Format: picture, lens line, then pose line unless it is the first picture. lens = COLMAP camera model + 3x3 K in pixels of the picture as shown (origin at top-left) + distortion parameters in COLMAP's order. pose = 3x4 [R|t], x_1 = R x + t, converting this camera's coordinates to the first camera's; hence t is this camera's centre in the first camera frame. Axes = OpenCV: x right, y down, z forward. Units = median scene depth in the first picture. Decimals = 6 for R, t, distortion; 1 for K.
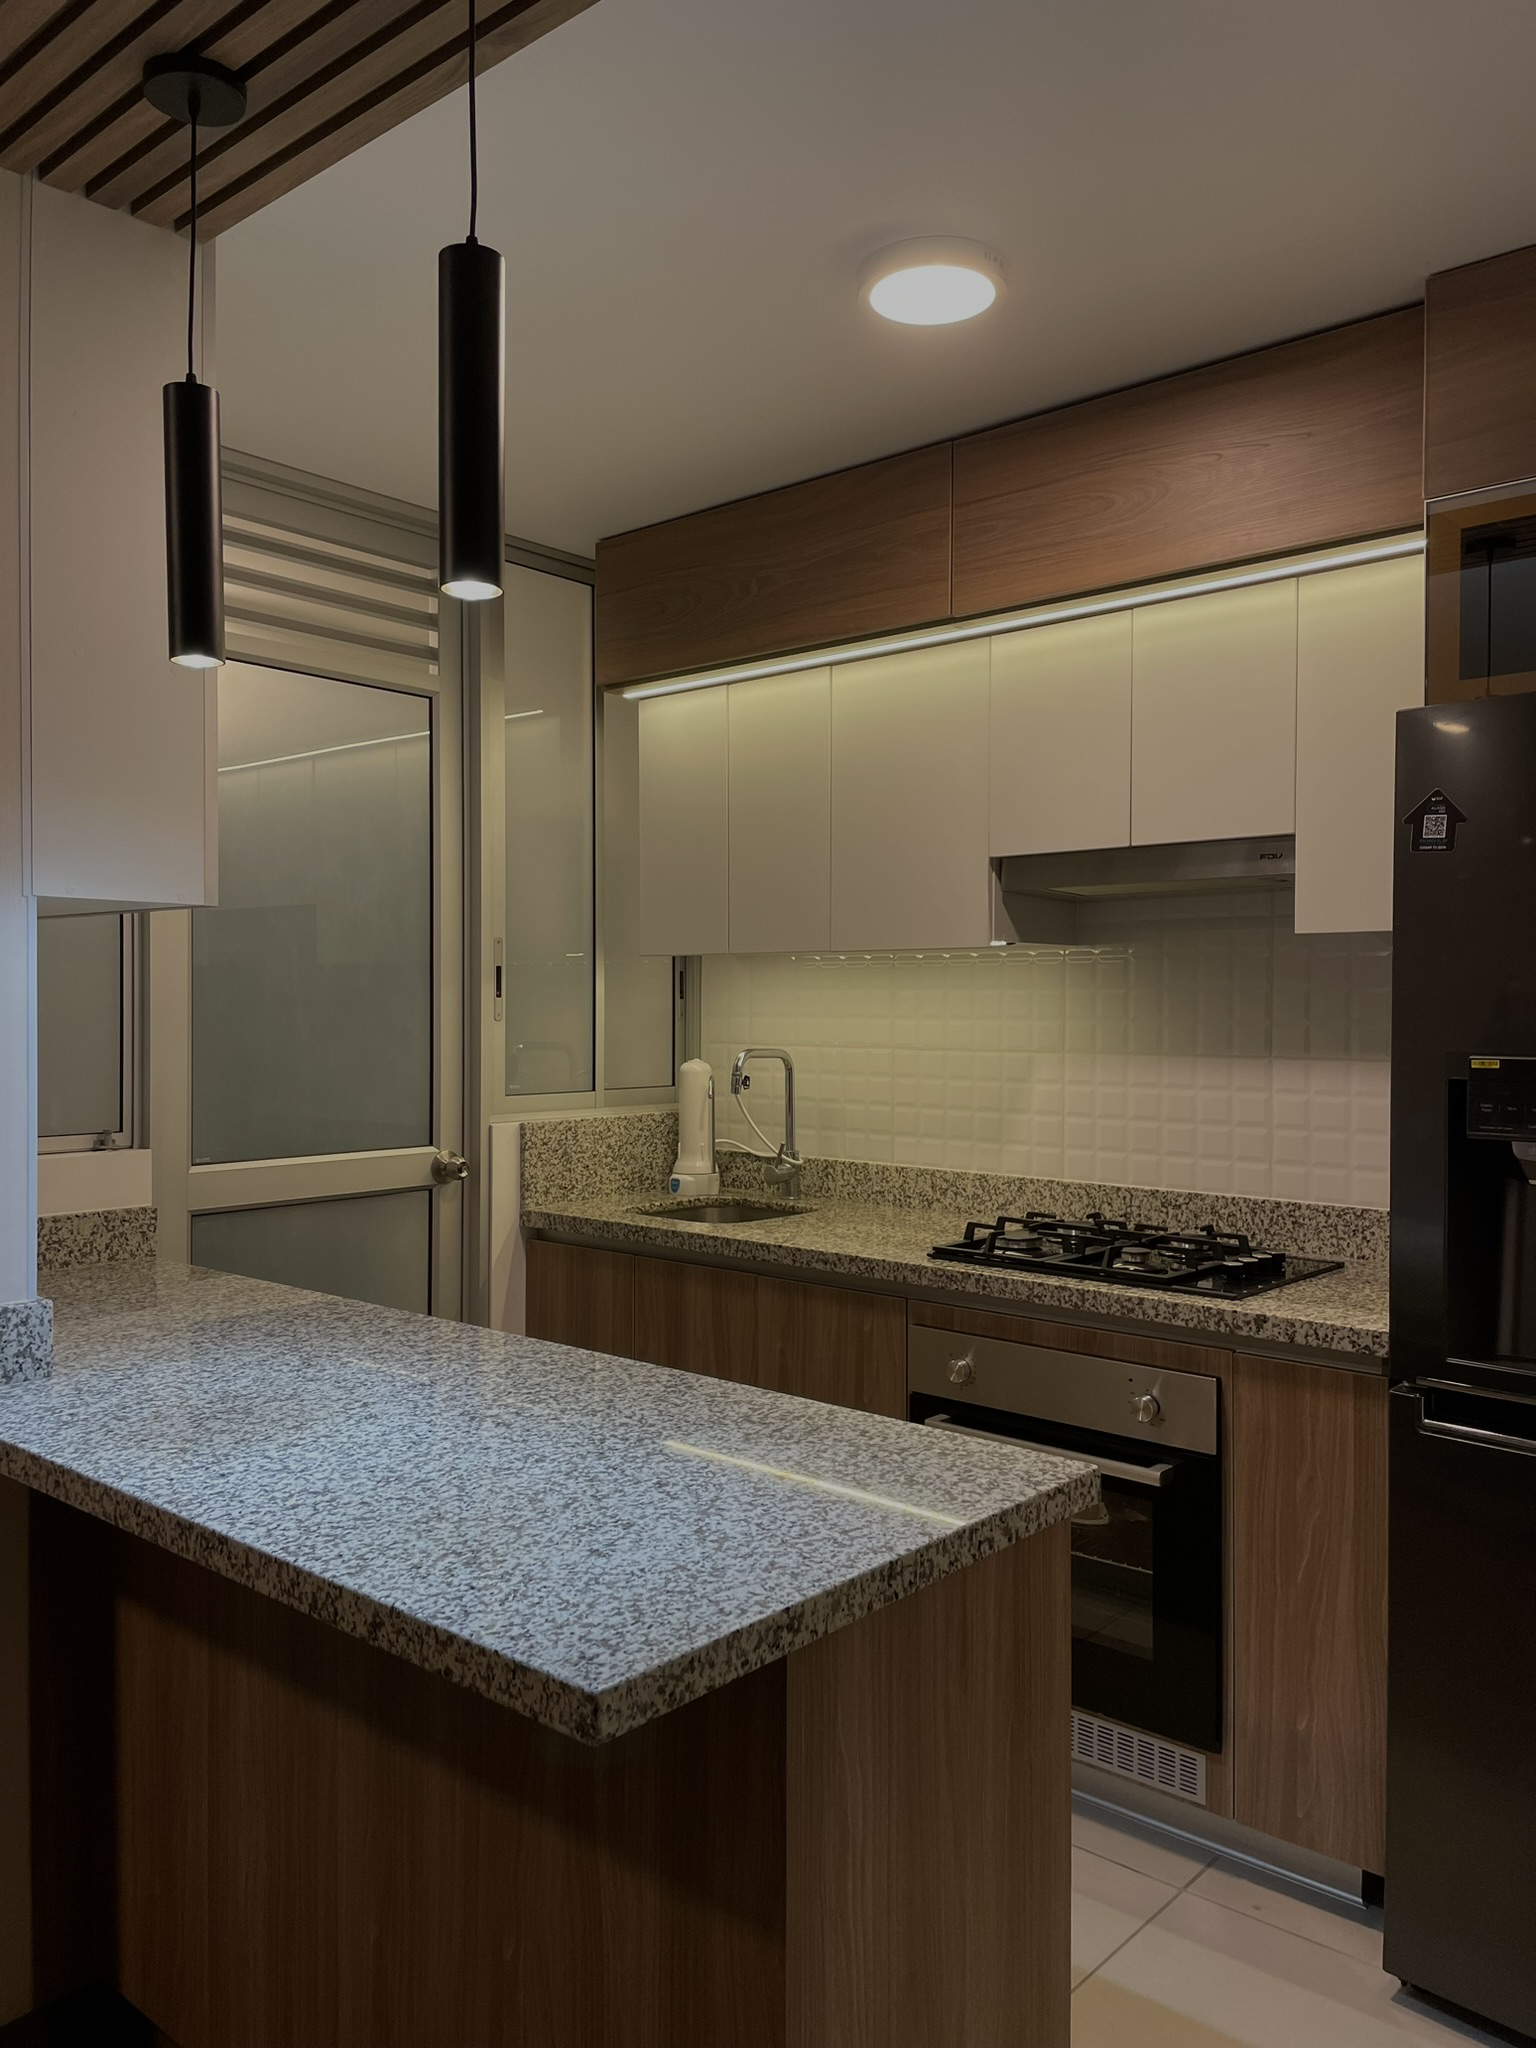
lens RADIAL K [[1531.0, 0, 758.1], [0, 1531.0, 1017.2], [0, 0, 1]] dist [0.078569, -0.012864]
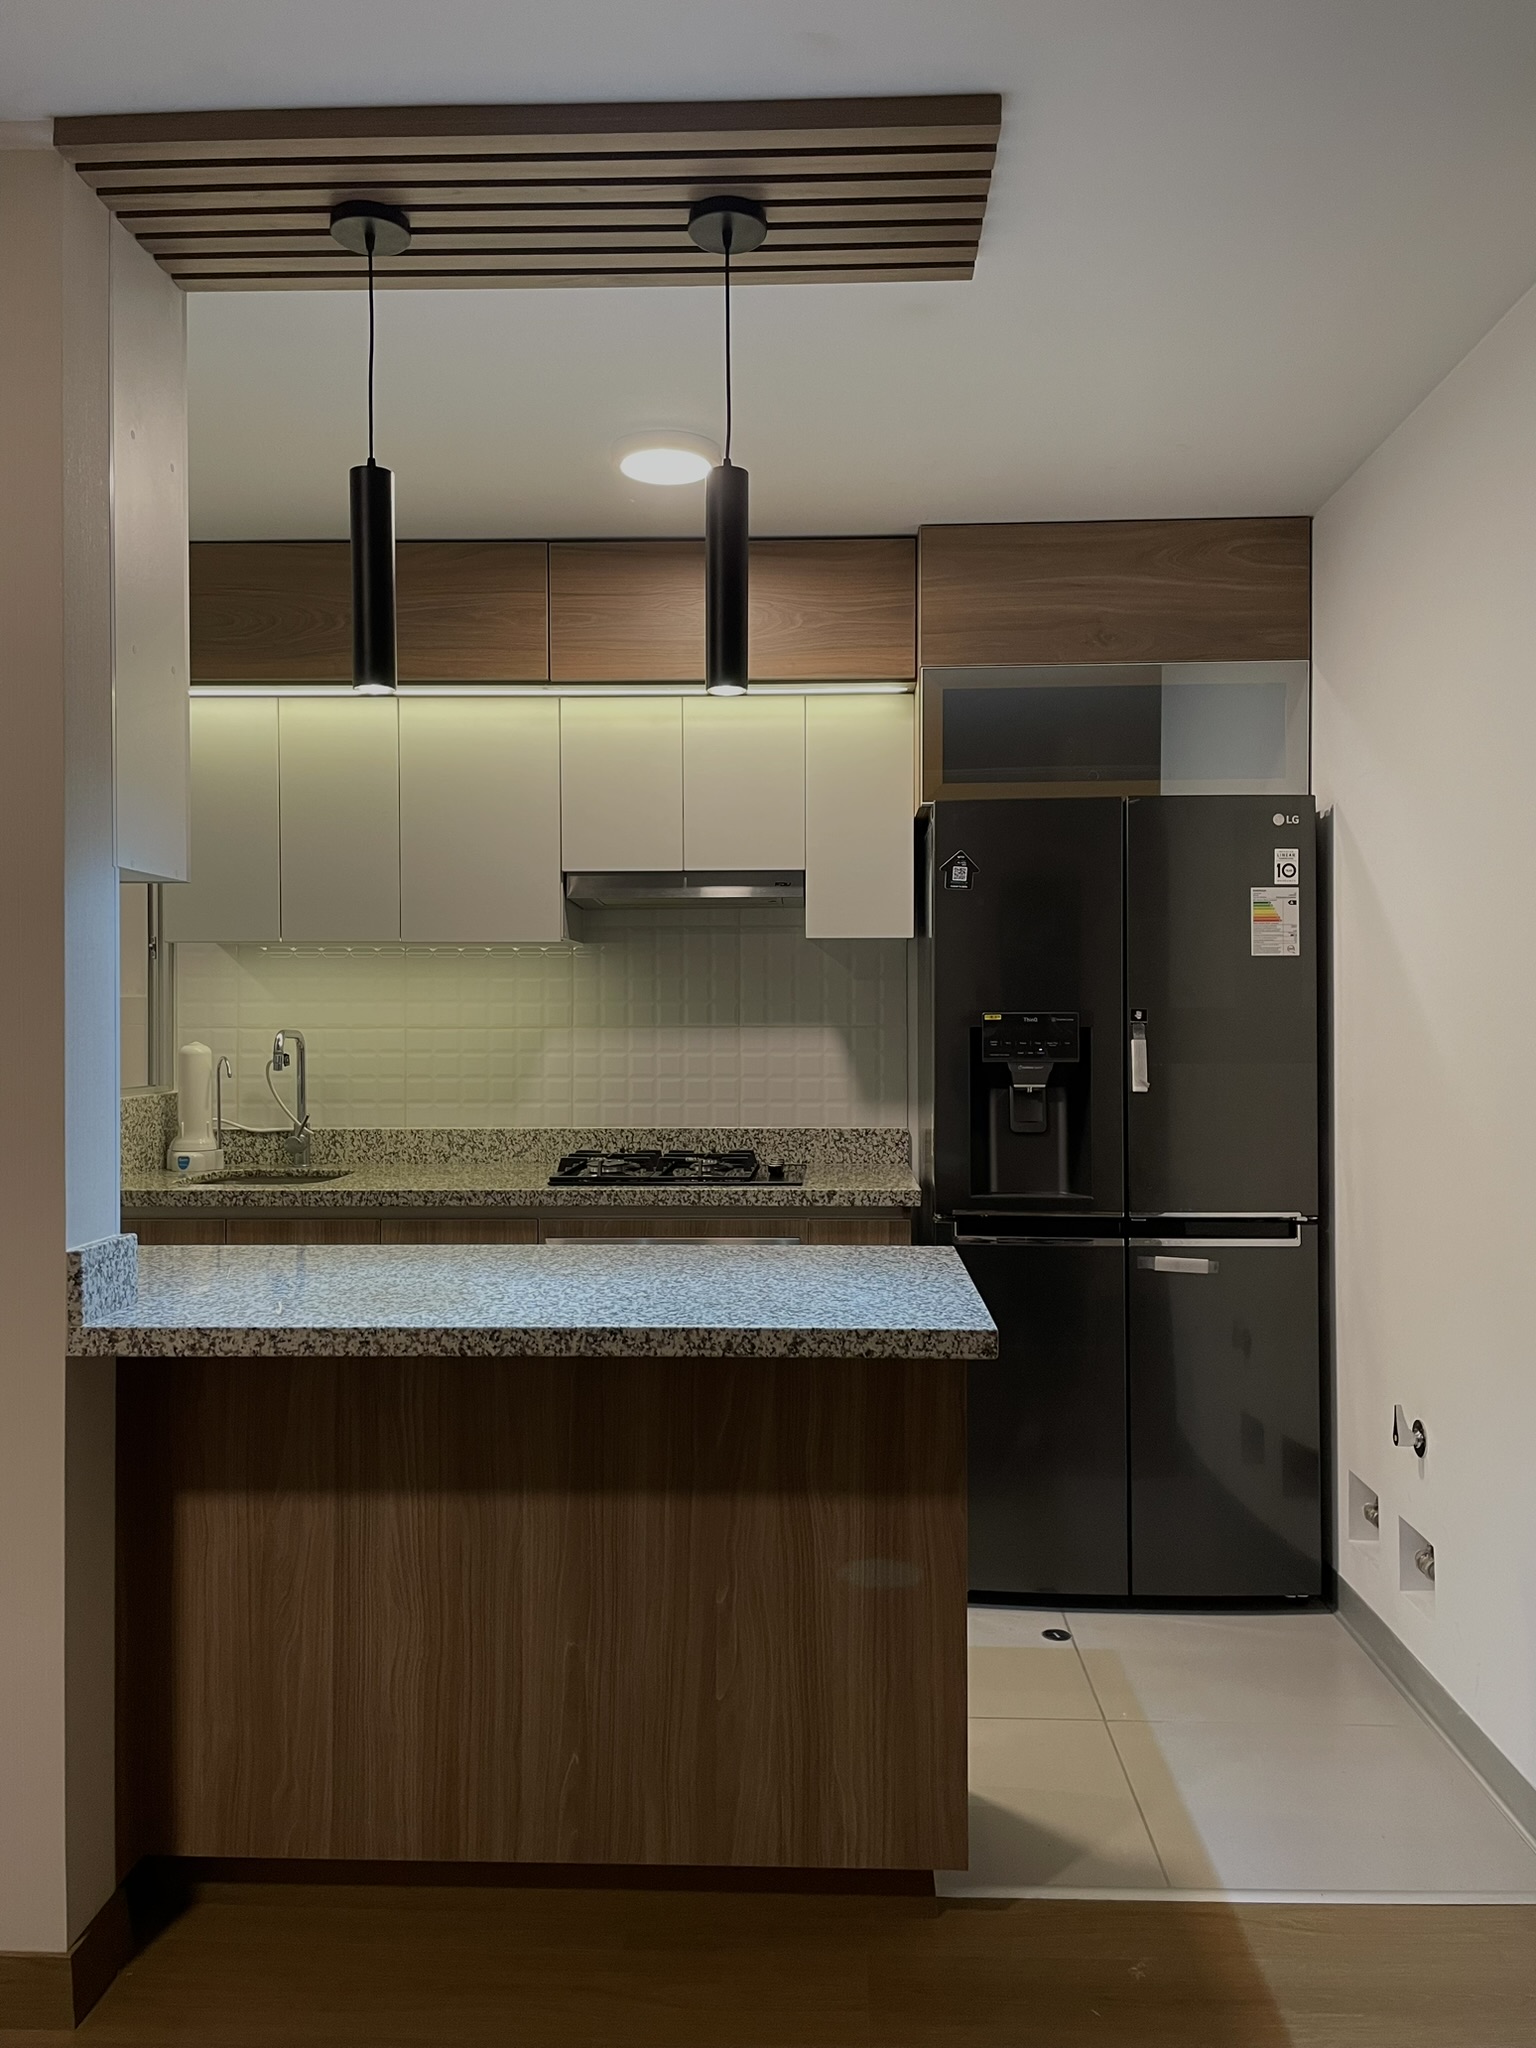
lens RADIAL K [[1531.0, 0, 770.4], [0, 1531.0, 1010.7], [0, 0, 1]] dist [0.078569, -0.012864]
pose [[0.771649, -0.000638, 0.636048, -0.531211], [0.009099, 0.999908, -0.010036, 0.025968], [-0.635984, 0.013531, 0.771584, -0.088381]]
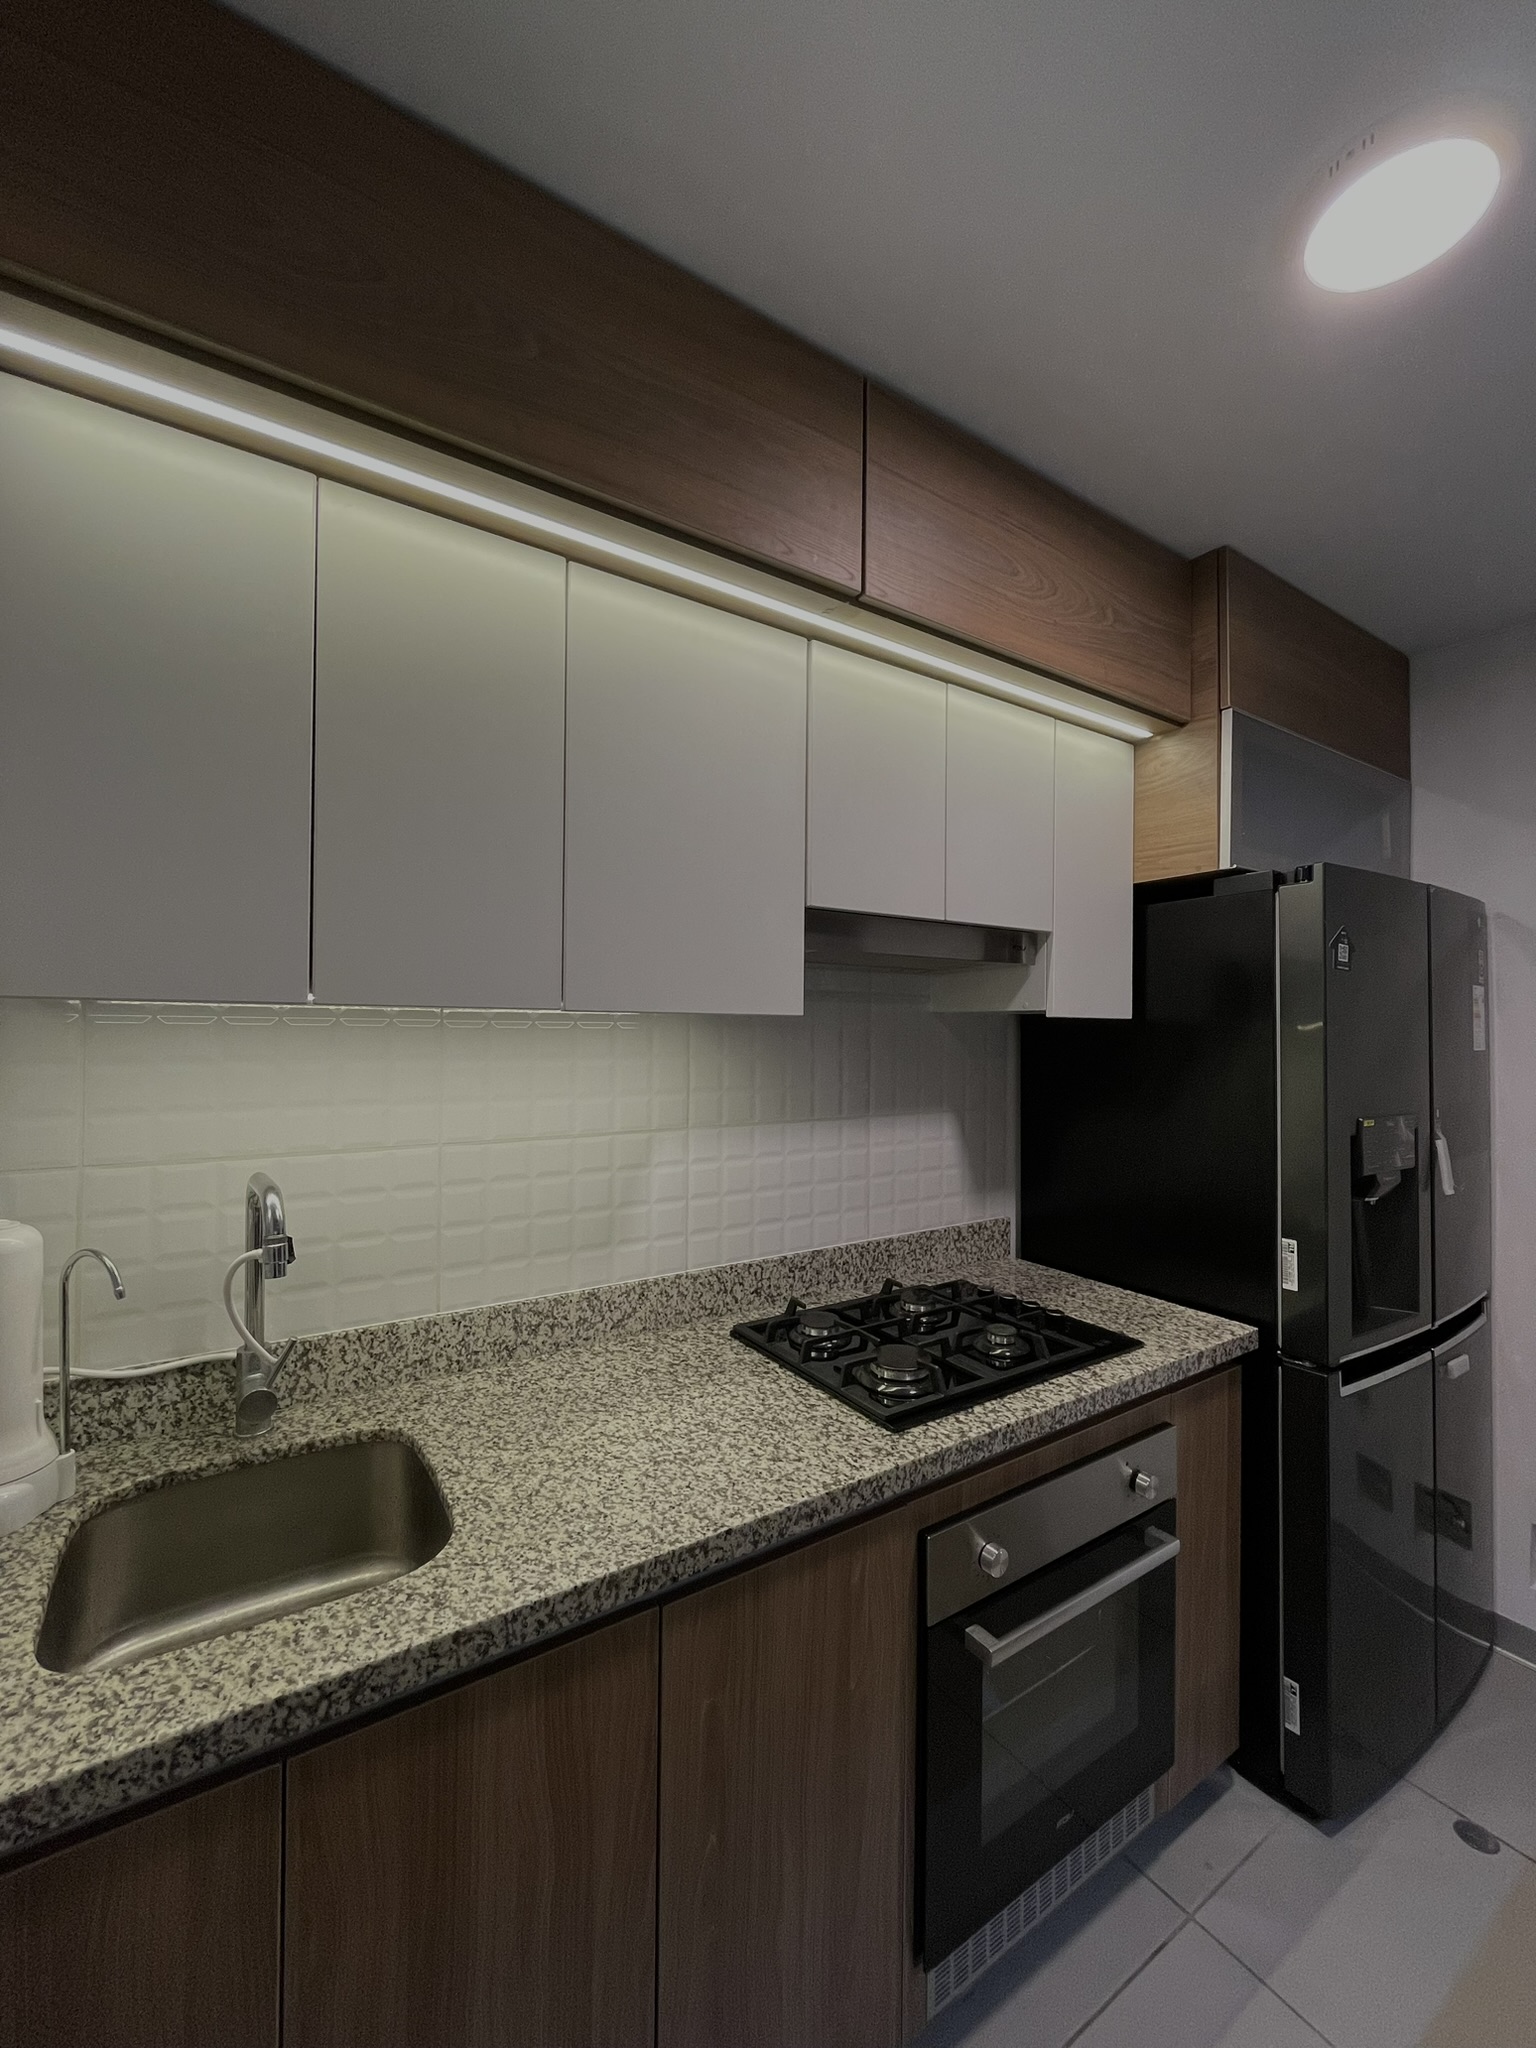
lens RADIAL K [[832.8, 0, 762.9], [0, 832.8, 1021.0], [0, 0, 1]] dist [-0.001902, 0.000243]
pose [[0.256525, 0.009776, 0.966488, -0.289515], [0.001114, 0.999945, -0.010410, -0.038895], [-0.966537, 0.003747, 0.256500, 0.922576]]
